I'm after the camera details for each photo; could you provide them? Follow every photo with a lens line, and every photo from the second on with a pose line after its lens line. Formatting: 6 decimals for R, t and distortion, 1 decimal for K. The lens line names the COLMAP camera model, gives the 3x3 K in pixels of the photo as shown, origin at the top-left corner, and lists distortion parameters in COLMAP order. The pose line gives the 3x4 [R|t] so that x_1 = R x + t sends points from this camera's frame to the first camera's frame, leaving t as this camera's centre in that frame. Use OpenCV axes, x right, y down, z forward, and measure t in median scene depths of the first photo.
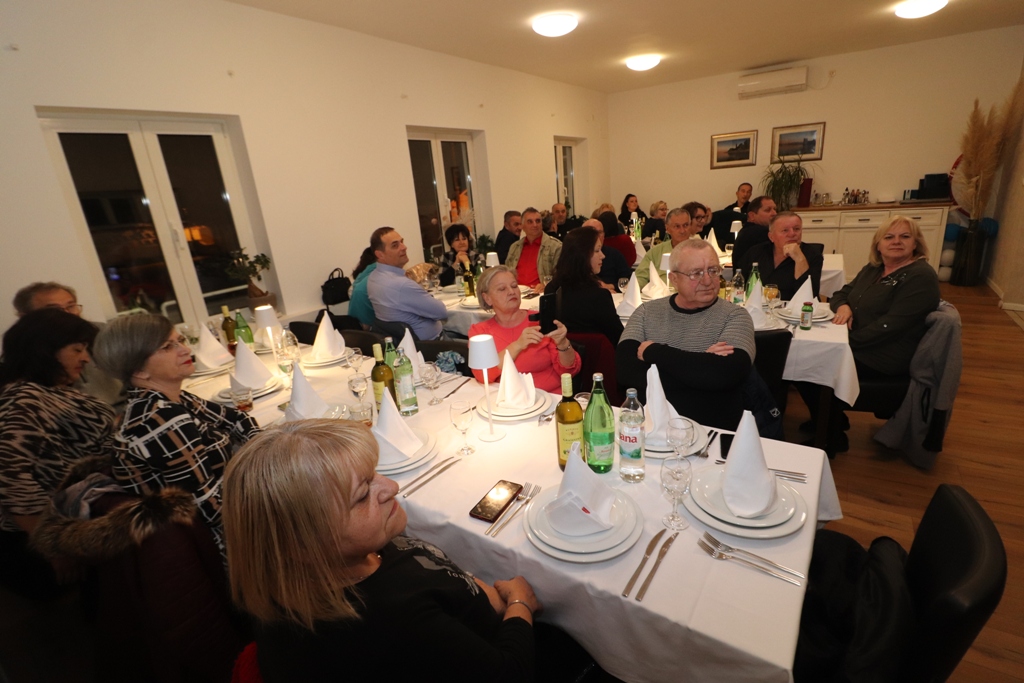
lens RADIAL K [[479.6, 0, 513.7], [0, 479.6, 336.6], [0, 0, 1]] dist [-0.000773, -0.000406]
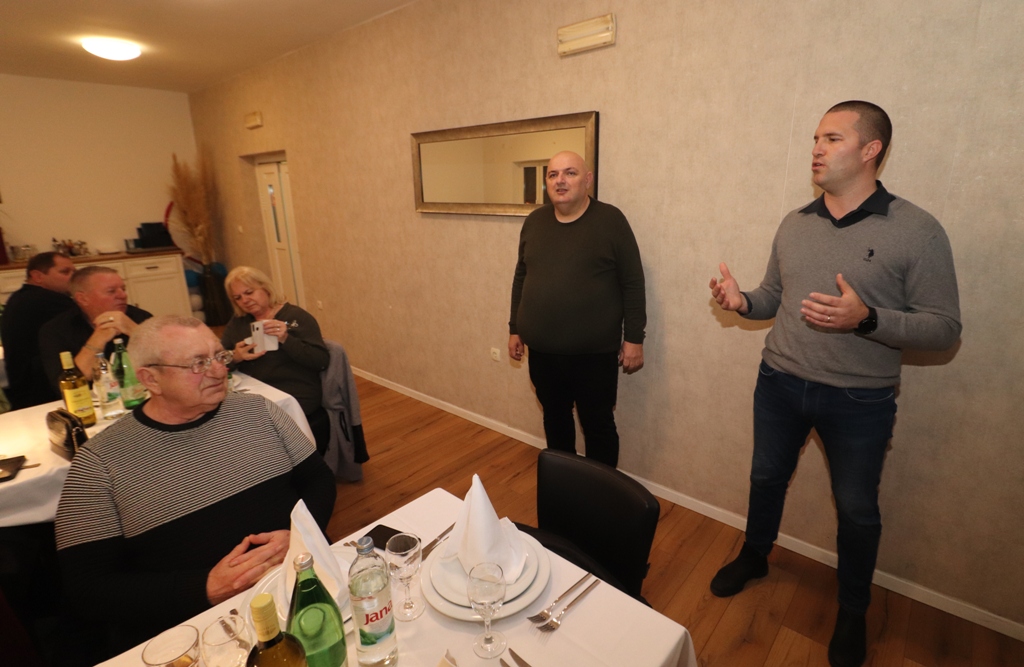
lens RADIAL K [[523.6, 0, 511.9], [0, 523.6, 334.2], [0, 0, 1]] dist [0.002931, 0.000196]
pose [[0.133352, -0.193631, 0.971969, -0.111703], [0.307568, 0.940391, 0.145143, -0.058855], [-0.942135, 0.279592, 0.184958, 0.185412]]
